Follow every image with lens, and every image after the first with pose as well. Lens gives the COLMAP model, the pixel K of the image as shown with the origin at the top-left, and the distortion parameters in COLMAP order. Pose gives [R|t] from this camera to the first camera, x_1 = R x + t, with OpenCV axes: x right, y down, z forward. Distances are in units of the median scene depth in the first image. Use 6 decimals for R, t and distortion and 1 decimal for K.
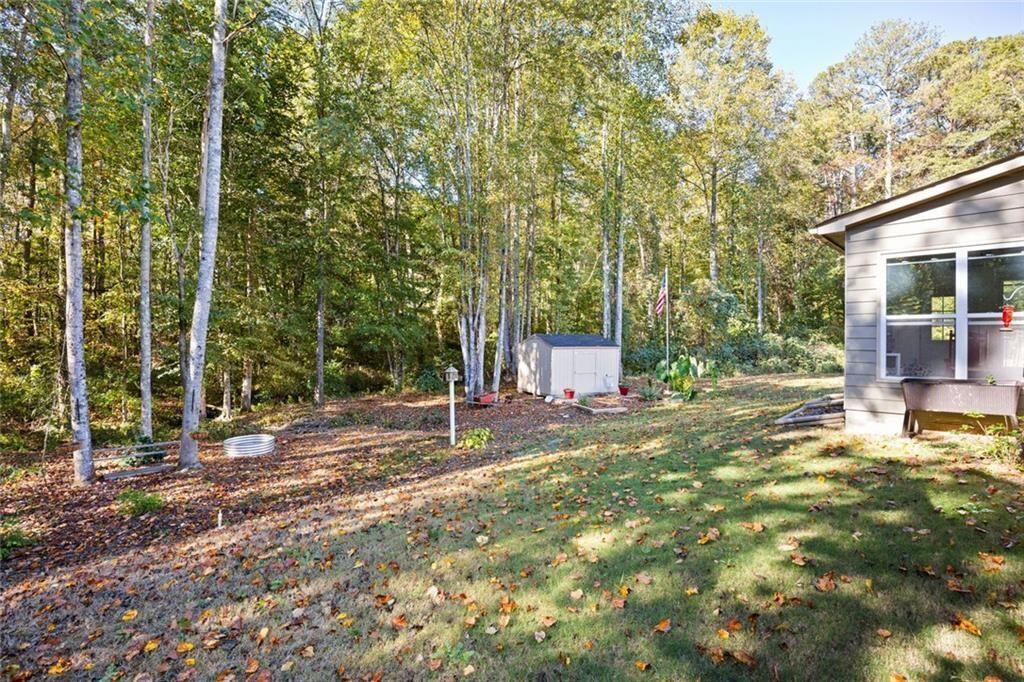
lens RADIAL K [[460.4, 0, 506.3], [0, 460.4, 345.4], [0, 0, 1]] dist [-0.018352, 0.002749]
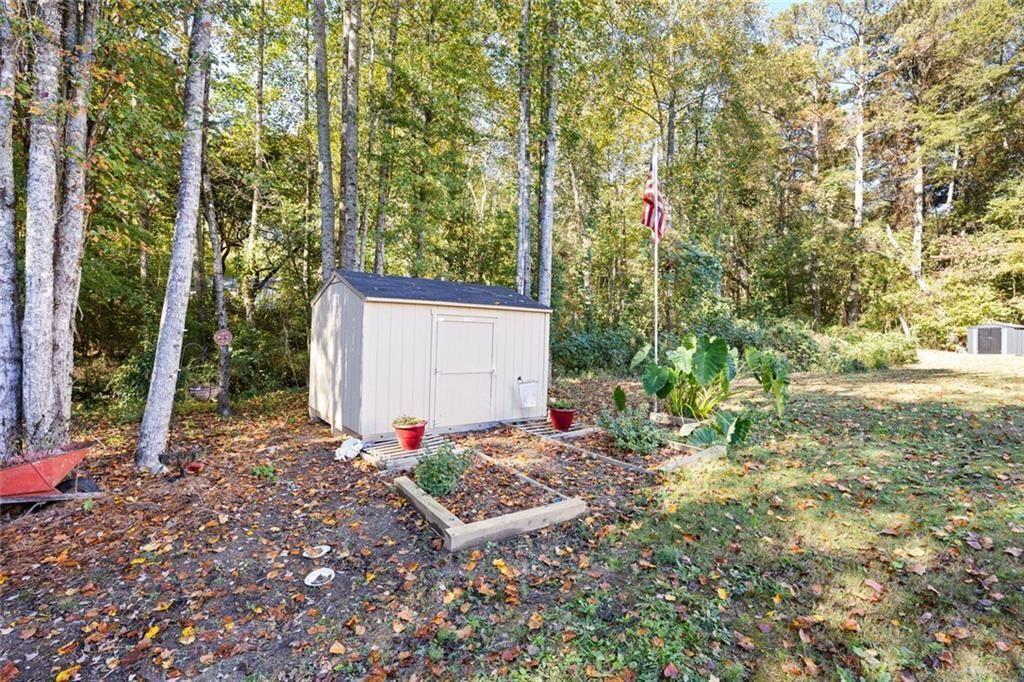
lens RADIAL K [[460.4, 0, 511.7], [0, 460.4, 340.2], [0, 0, 1]] dist [-0.018352, 0.002749]
pose [[0.983698, 0.014017, 0.179280, 0.122037], [-0.012440, 0.999873, -0.009919, 0.031686], [-0.179396, 0.007527, 0.983748, 0.530614]]
